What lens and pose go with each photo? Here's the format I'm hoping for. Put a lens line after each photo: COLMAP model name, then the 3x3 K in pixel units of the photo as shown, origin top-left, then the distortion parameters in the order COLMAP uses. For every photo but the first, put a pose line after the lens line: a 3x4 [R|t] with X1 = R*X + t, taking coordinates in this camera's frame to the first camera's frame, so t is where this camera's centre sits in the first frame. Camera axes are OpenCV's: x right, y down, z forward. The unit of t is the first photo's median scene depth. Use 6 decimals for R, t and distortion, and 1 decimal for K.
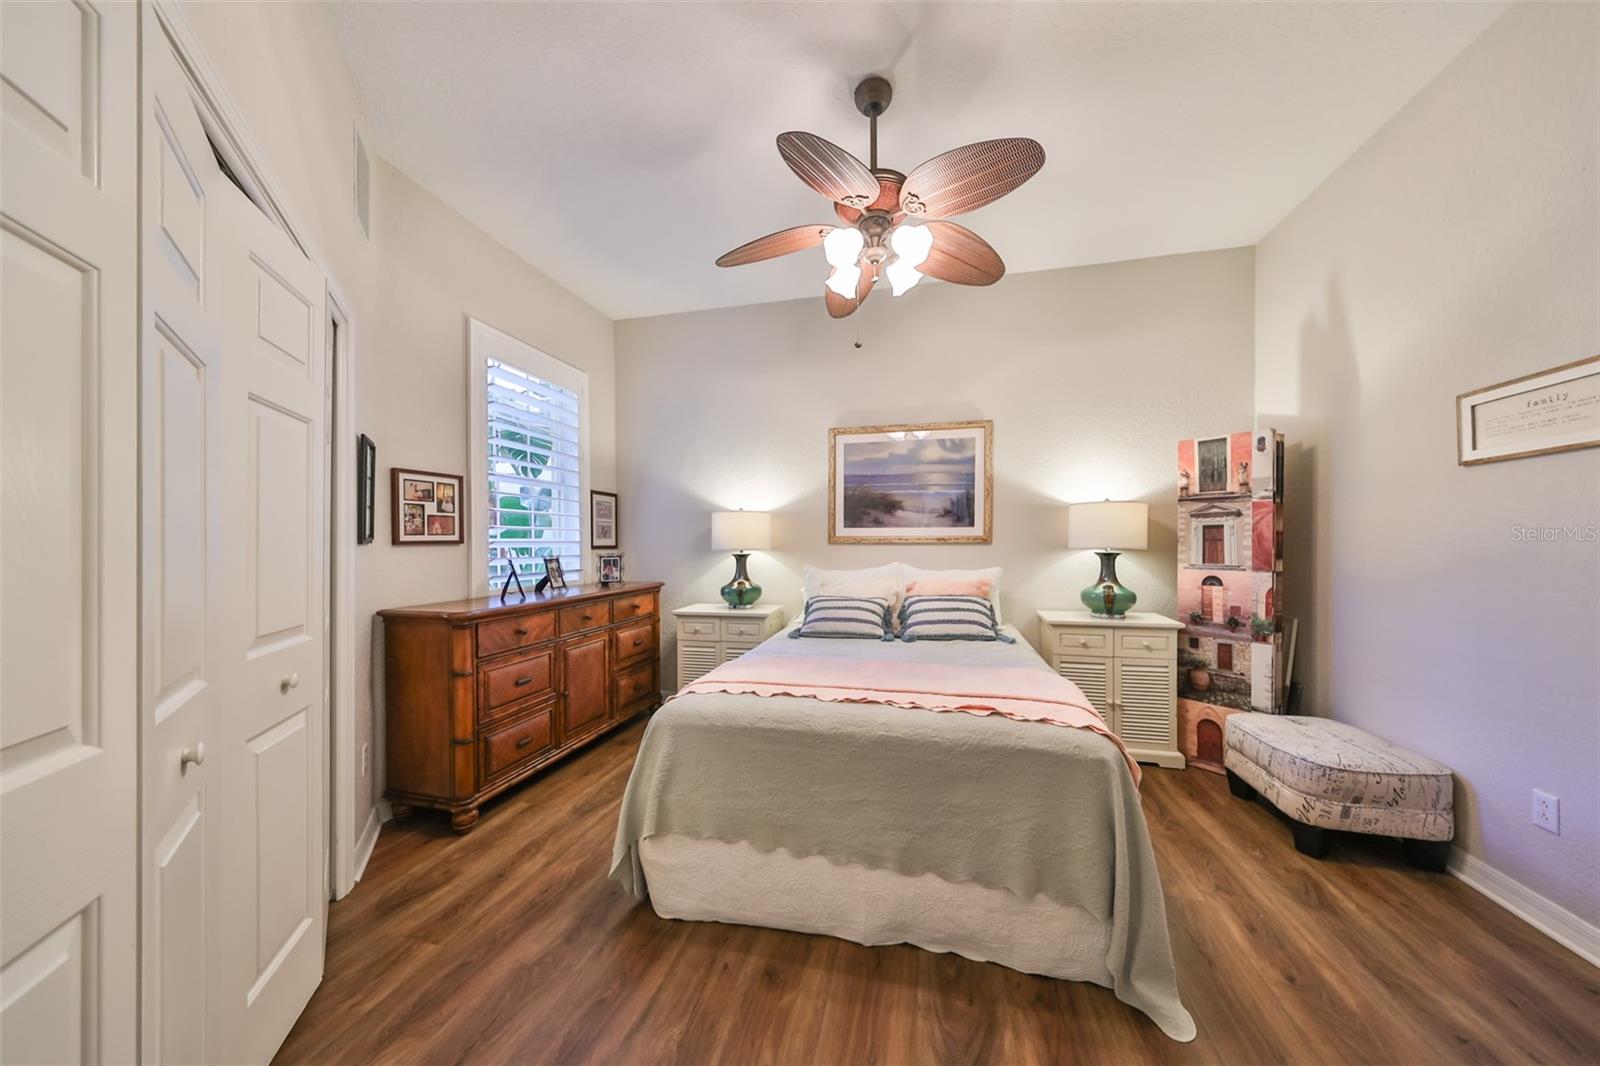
lens RADIAL K [[500.4, 0, 830.1], [0, 500.4, 543.9], [0, 0, 1]] dist [-0.000031, 0.000036]
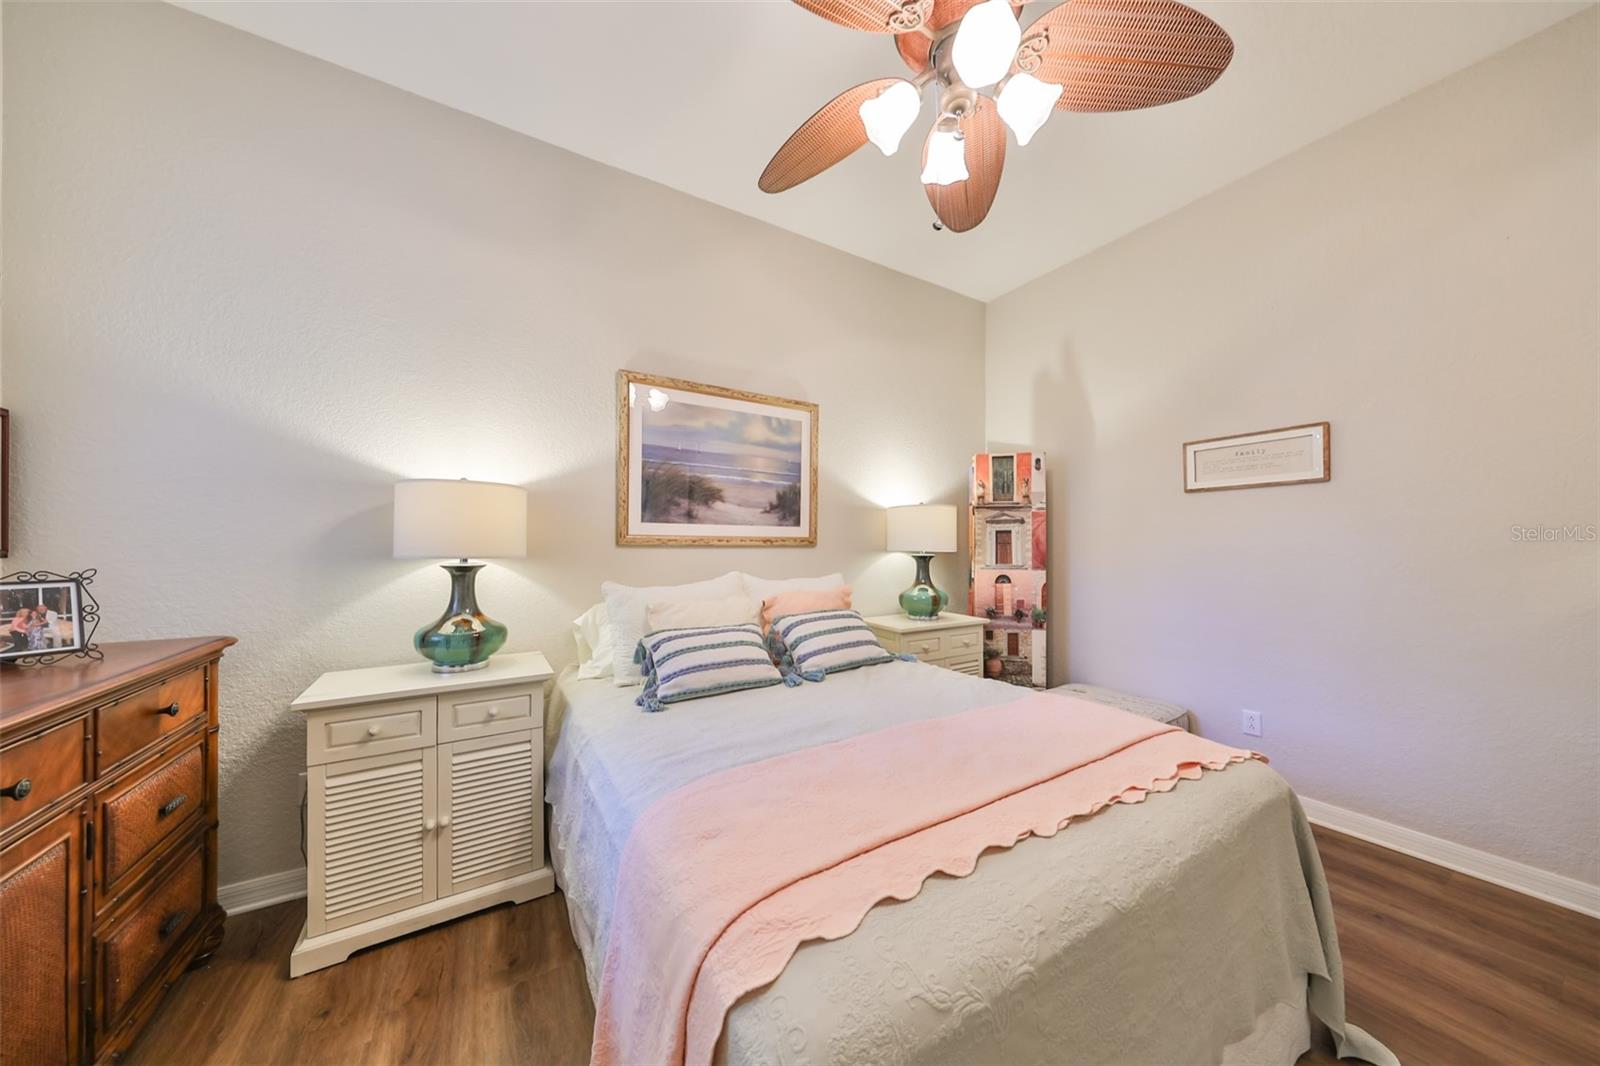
lens RADIAL K [[500.4, 0, 799.5], [0, 500.4, 536.3], [0, 0, 1]] dist [-0.000031, 0.000036]
pose [[0.732602, 0.015487, 0.680481, -0.349455], [-0.000029, 0.999742, -0.022722, 0.001981], [-0.680657, 0.016627, 0.732413, 0.468896]]
